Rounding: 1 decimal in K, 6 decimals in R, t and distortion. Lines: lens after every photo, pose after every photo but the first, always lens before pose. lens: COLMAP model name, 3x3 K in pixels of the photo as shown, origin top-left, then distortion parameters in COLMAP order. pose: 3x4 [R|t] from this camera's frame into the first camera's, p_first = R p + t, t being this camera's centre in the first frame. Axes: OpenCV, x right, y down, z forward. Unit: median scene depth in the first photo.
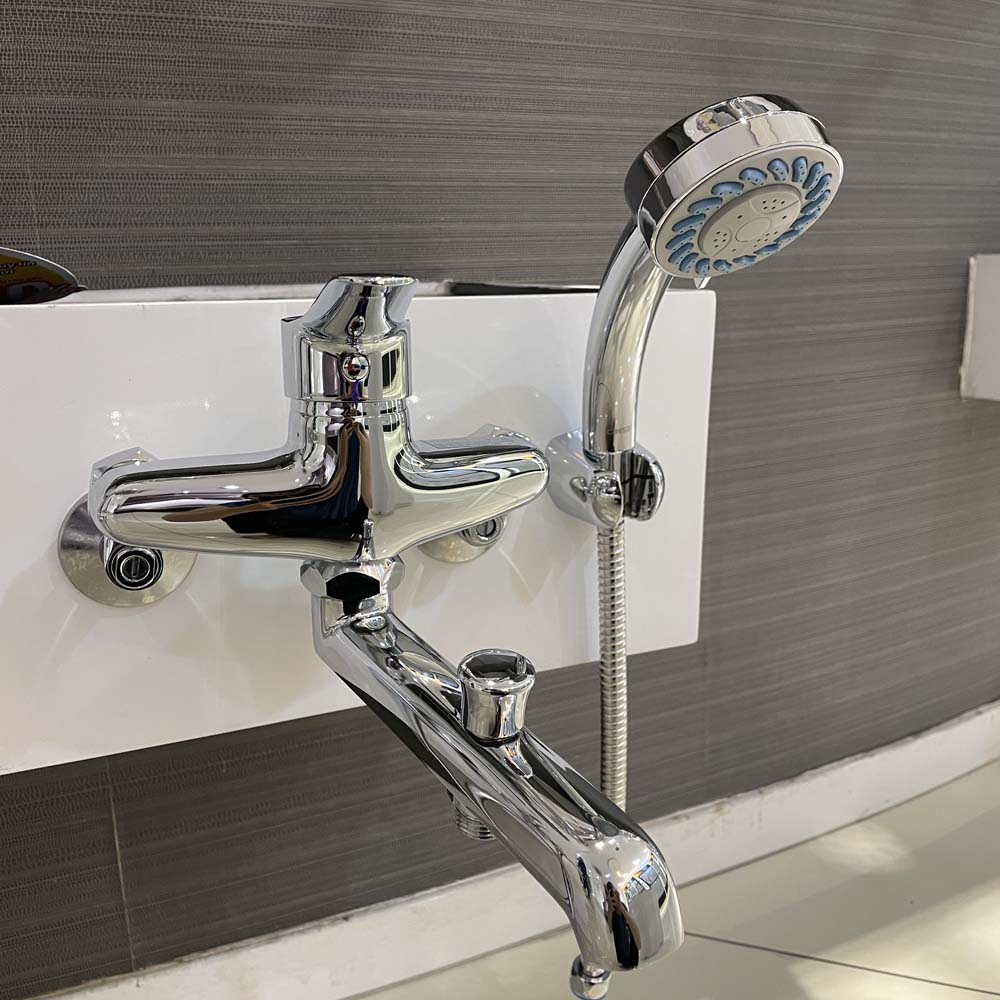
lens RADIAL K [[1034.2, 0, 507.8], [0, 1034.2, 510.2], [0, 0, 1]] dist [0.087883, -0.123423]
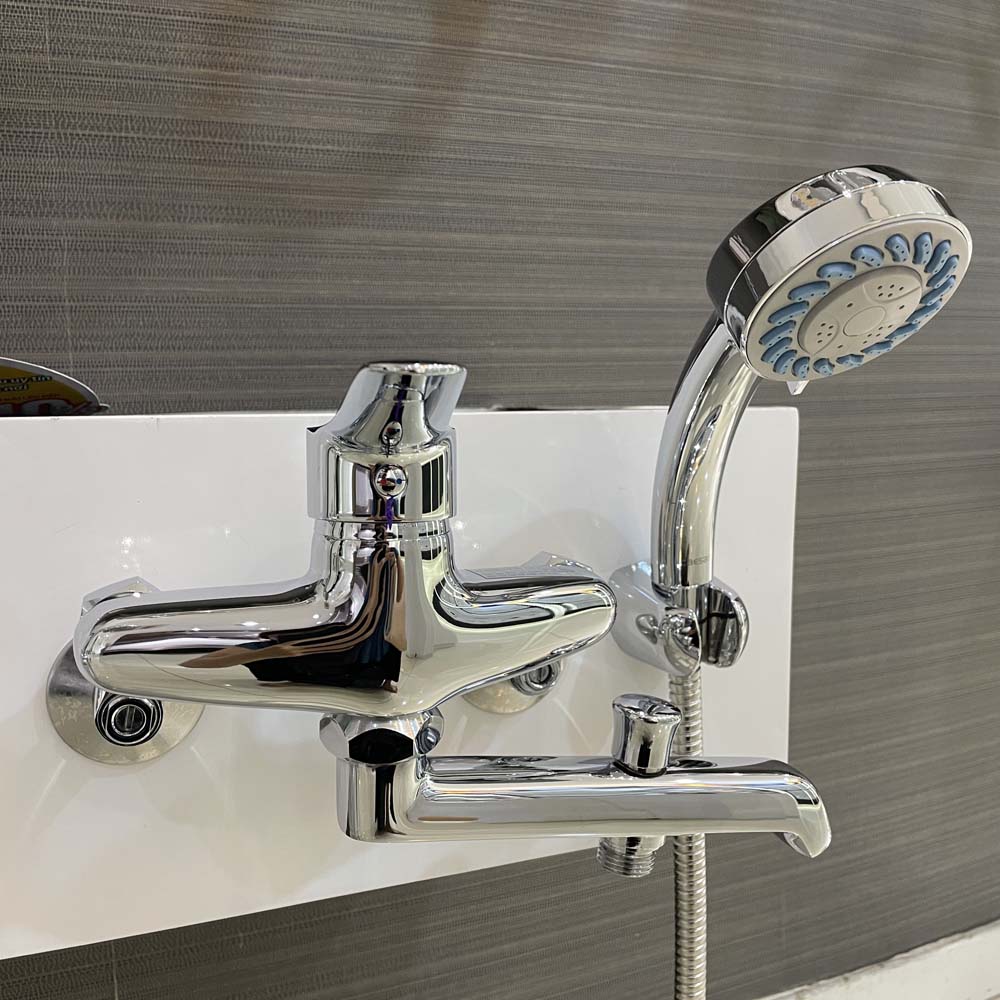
lens RADIAL K [[1034.2, 0, 507.8], [0, 1034.2, 510.2], [0, 0, 1]] dist [0.087883, -0.123423]
pose [[0.999036, 0.003641, -0.043739, -0.010636], [-0.009430, 0.991088, -0.132874, -0.002688], [0.042866, 0.133158, 0.990167, 0.128335]]
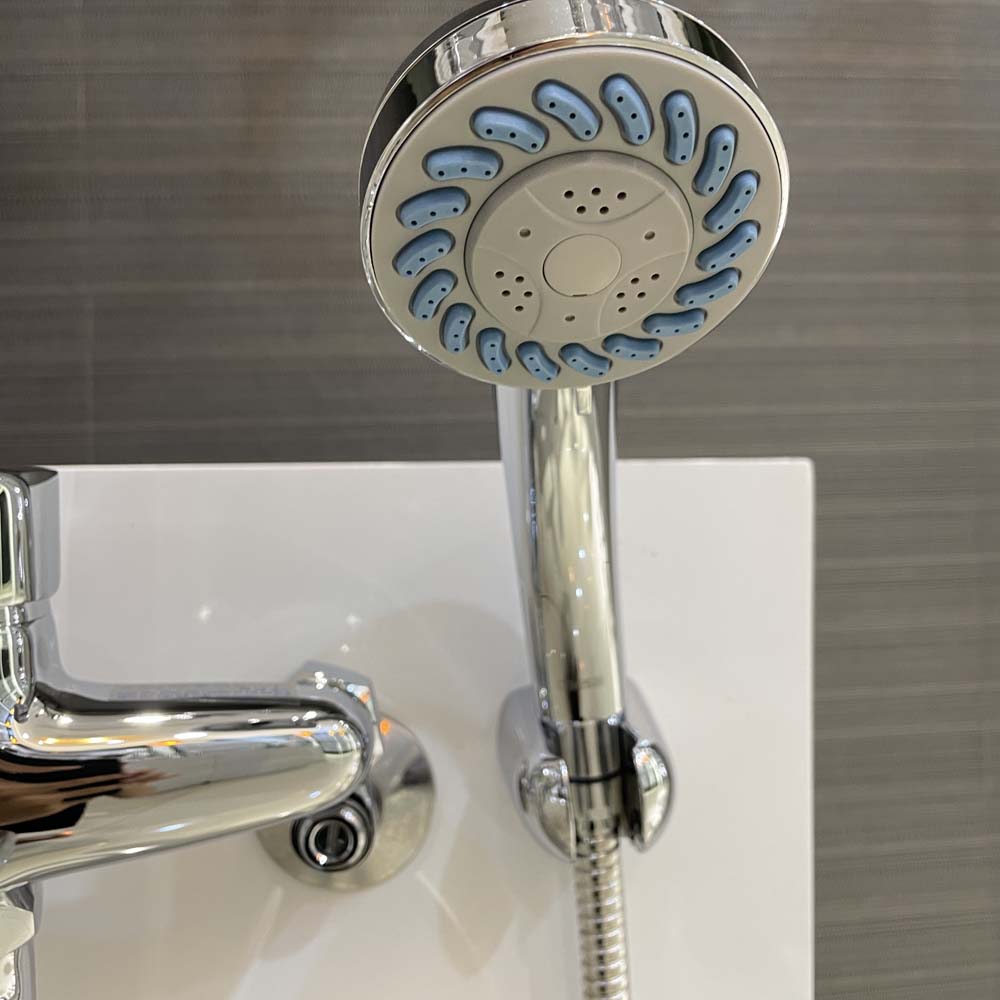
lens RADIAL K [[1055.1, 0, 500.0], [0, 1055.1, 500.0], [0, 0, 1]] dist [0.107013, -0.160963]
pose [[0.942704, -0.003975, -0.333606, 0.259805], [-0.073059, 0.973200, -0.218048, -0.044656], [0.325532, 0.229927, 0.917149, 0.419026]]
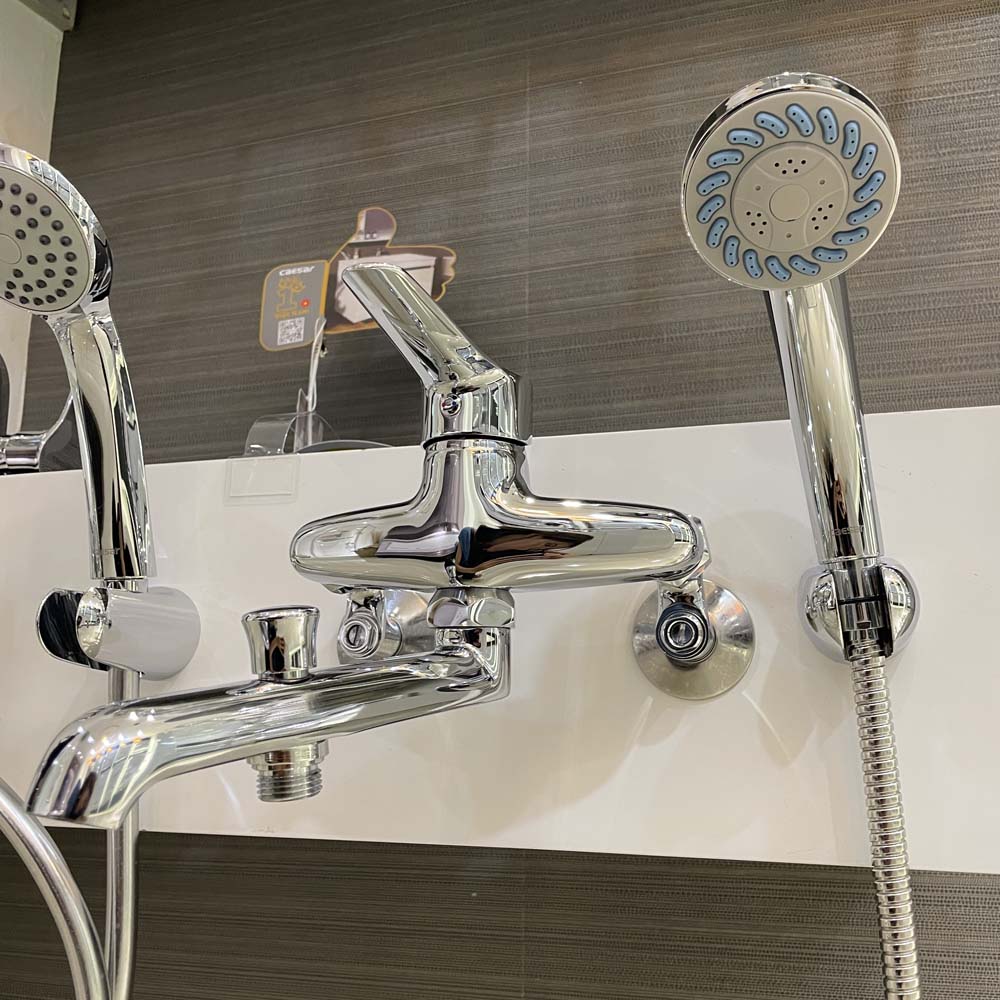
lens RADIAL K [[1034.2, 0, 507.8], [0, 1034.2, 510.2], [0, 0, 1]] dist [0.087883, -0.123423]
pose [[0.766217, -0.112090, -0.632730, 0.441306], [-0.175184, 0.910931, -0.373516, 0.278654], [0.618241, 0.397039, 0.678335, 0.224530]]
